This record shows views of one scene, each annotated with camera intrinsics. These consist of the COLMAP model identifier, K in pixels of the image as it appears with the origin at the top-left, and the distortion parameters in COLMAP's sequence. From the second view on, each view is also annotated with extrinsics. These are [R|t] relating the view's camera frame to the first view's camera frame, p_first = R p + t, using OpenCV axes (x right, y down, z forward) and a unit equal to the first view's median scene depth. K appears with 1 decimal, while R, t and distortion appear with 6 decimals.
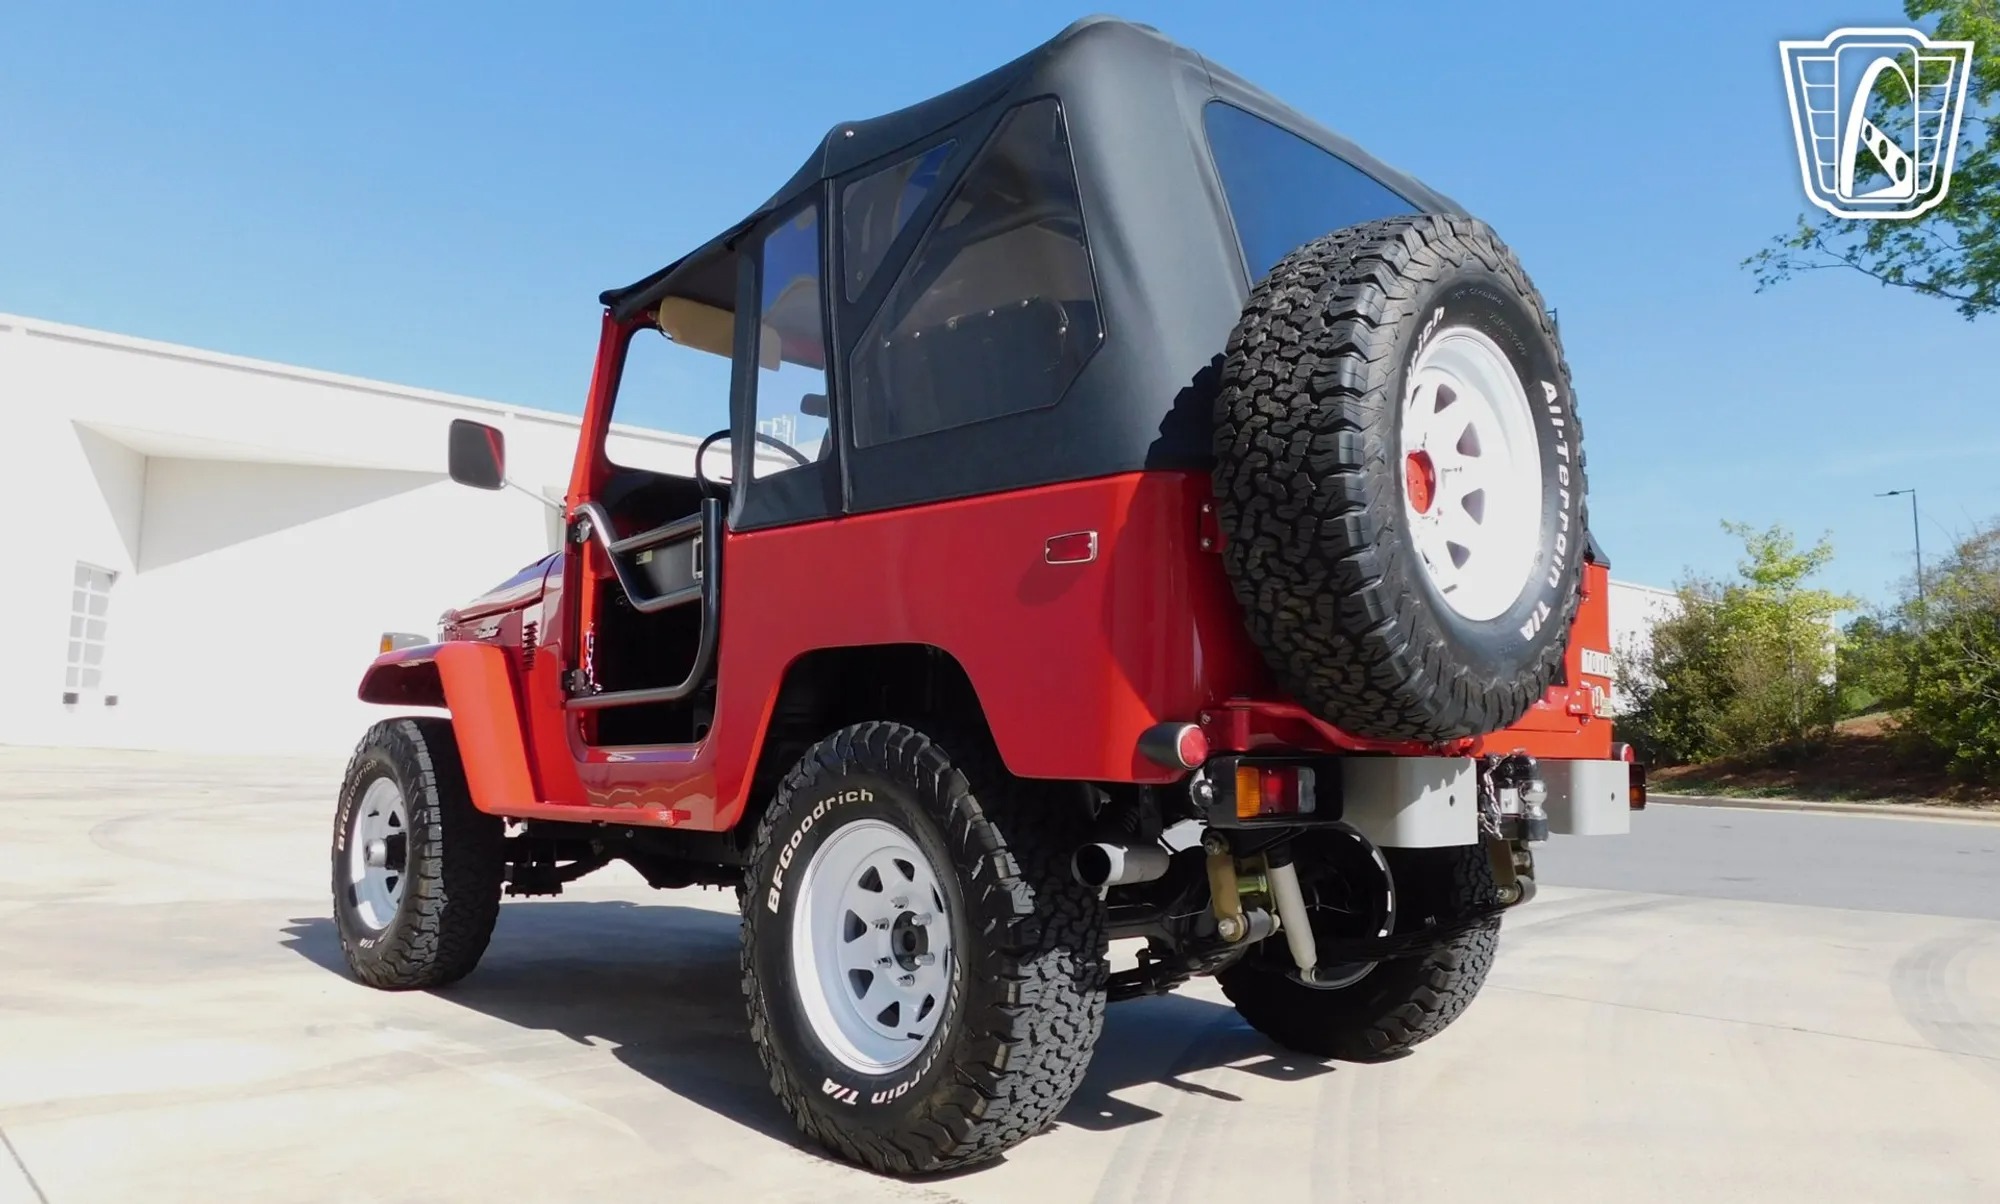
lens RADIAL K [[1483.3, 0, 1011.2], [0, 1483.3, 558.5], [0, 0, 1]] dist [-0.074182, 0.062072]
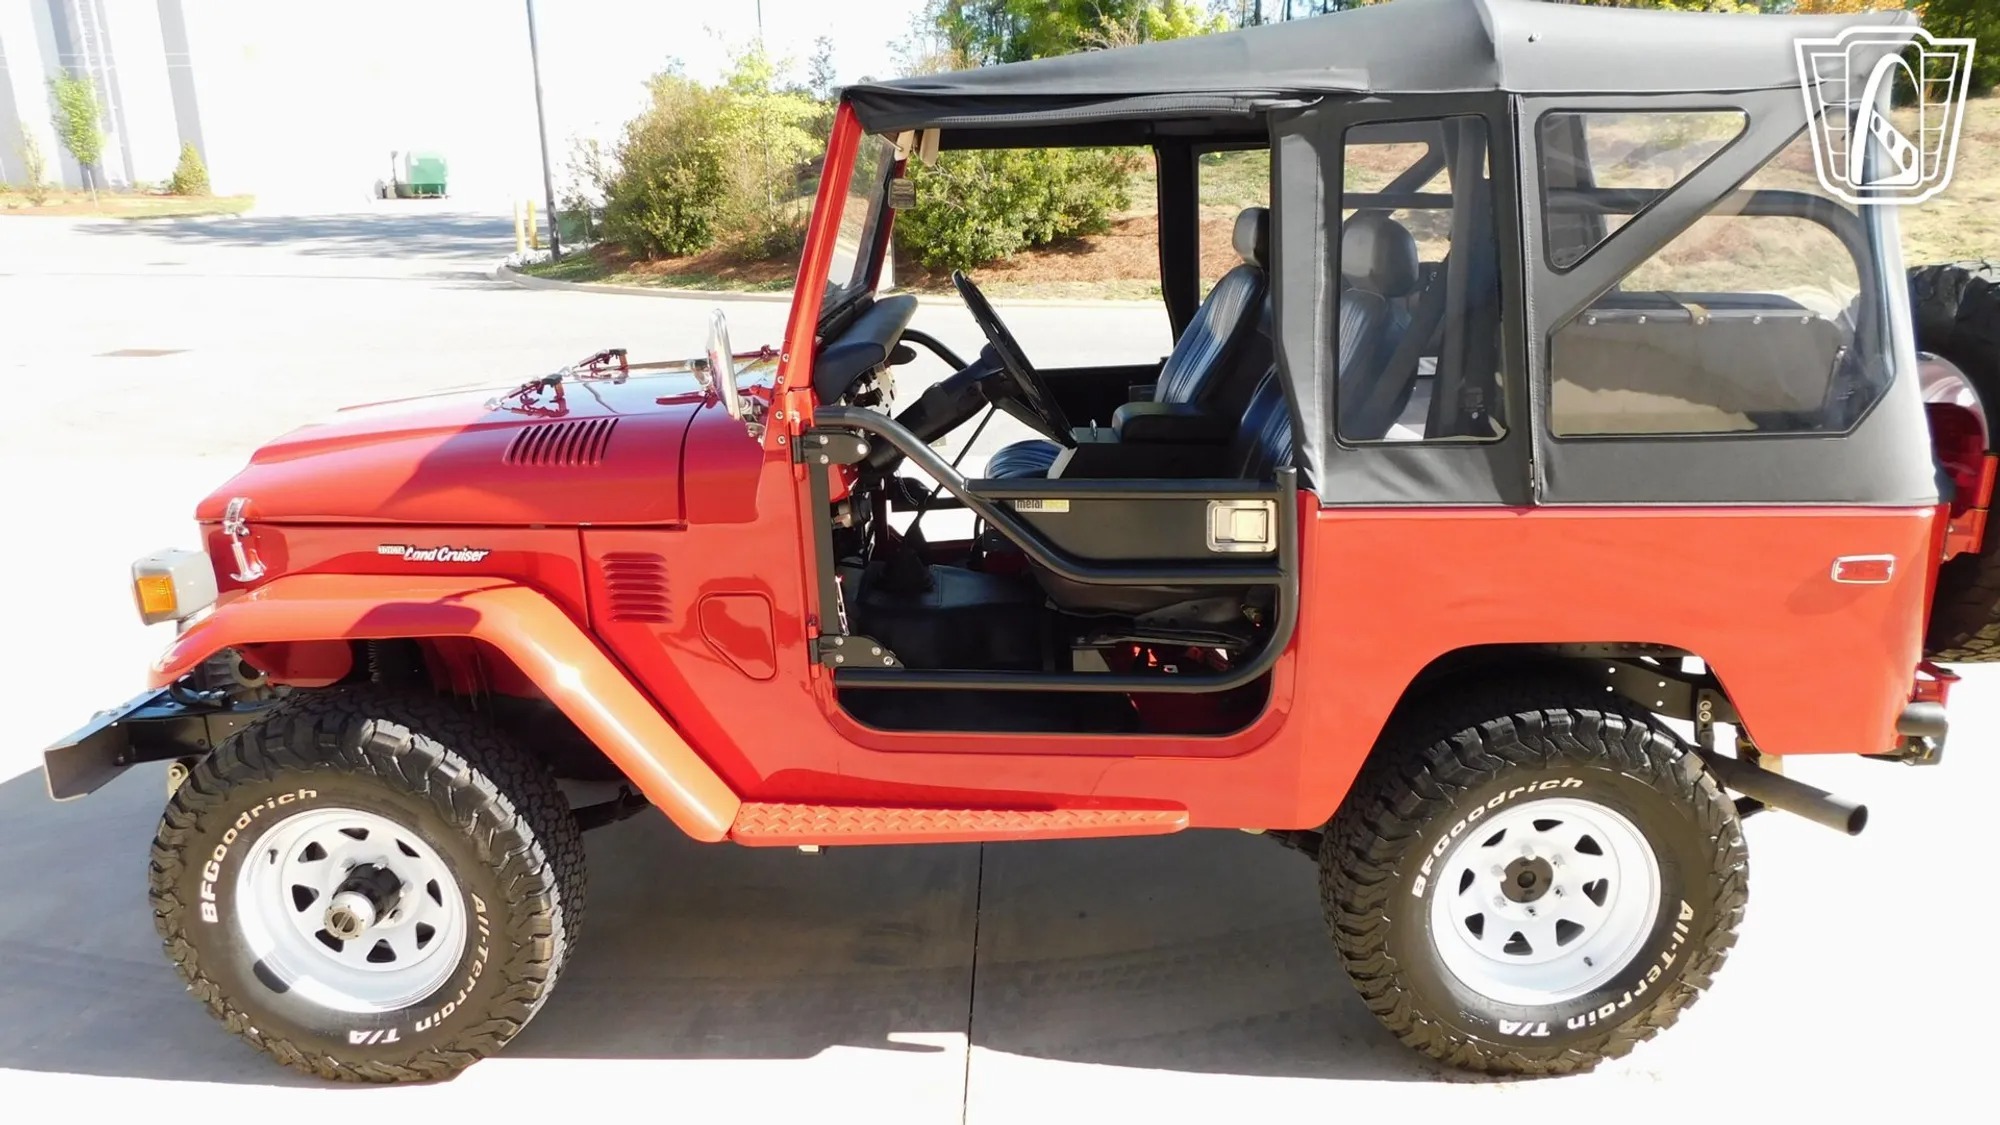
lens RADIAL K [[1380.8, 0, 998.2], [0, 1380.8, 565.3], [0, 0, 1]] dist [-0.065341, 0.055569]
pose [[0.680513, -0.224344, 0.697547, -1.028558], [-0.075110, 0.925603, 0.370967, -0.314011], [-0.728877, -0.304841, 0.613034, 0.765748]]
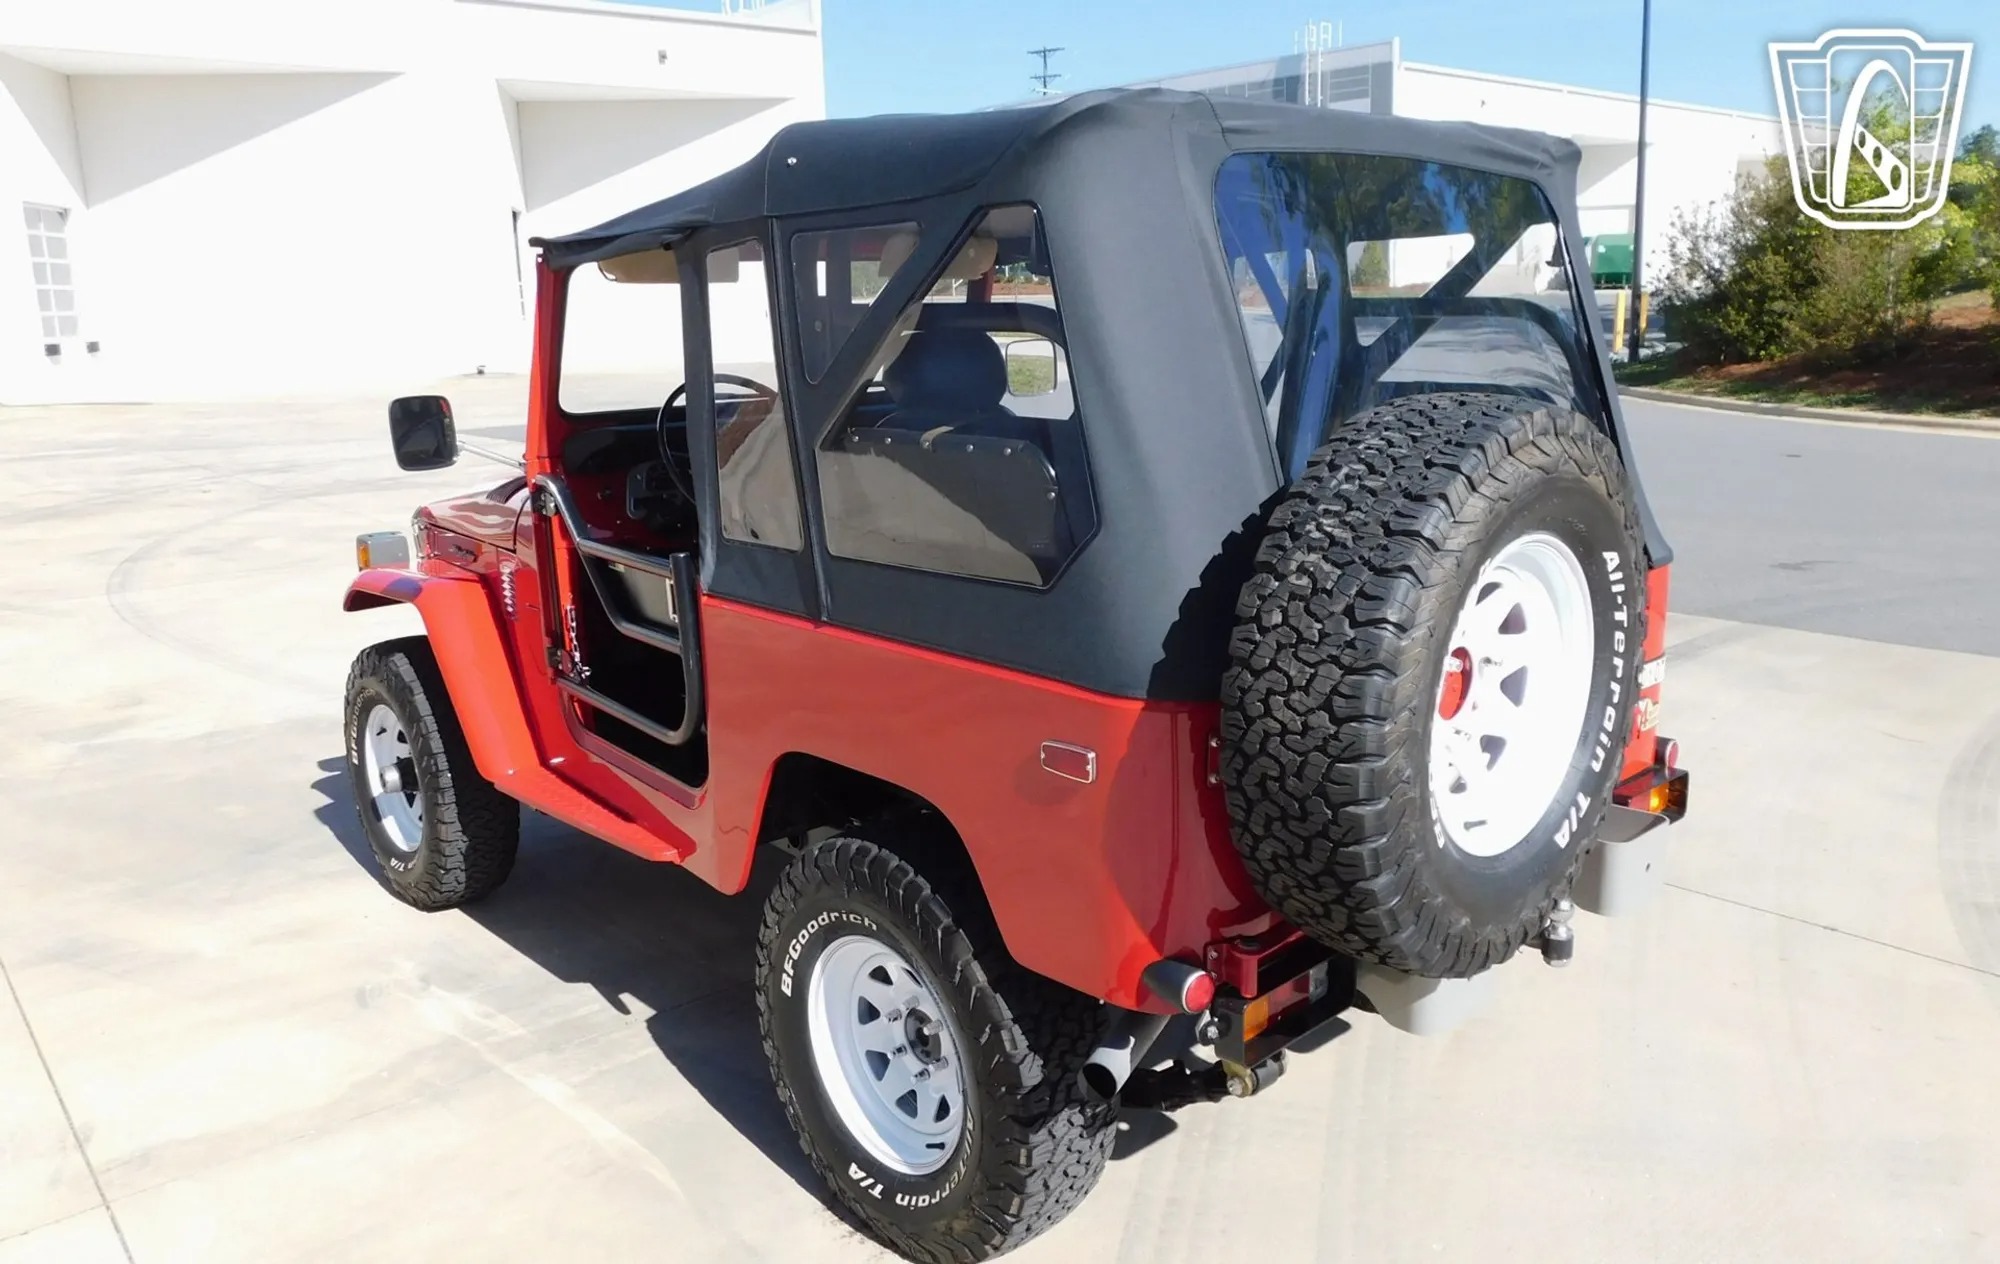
lens RADIAL K [[1550.3, 0, 936.3], [0, 1550.3, 628.9], [0, 0, 1]] dist [-0.071882, 0.064853]
pose [[0.996938, -0.040167, -0.067092, 0.023900], [0.060591, 0.939164, 0.338081, -0.378367], [0.049430, -0.341111, 0.938722, 0.103051]]
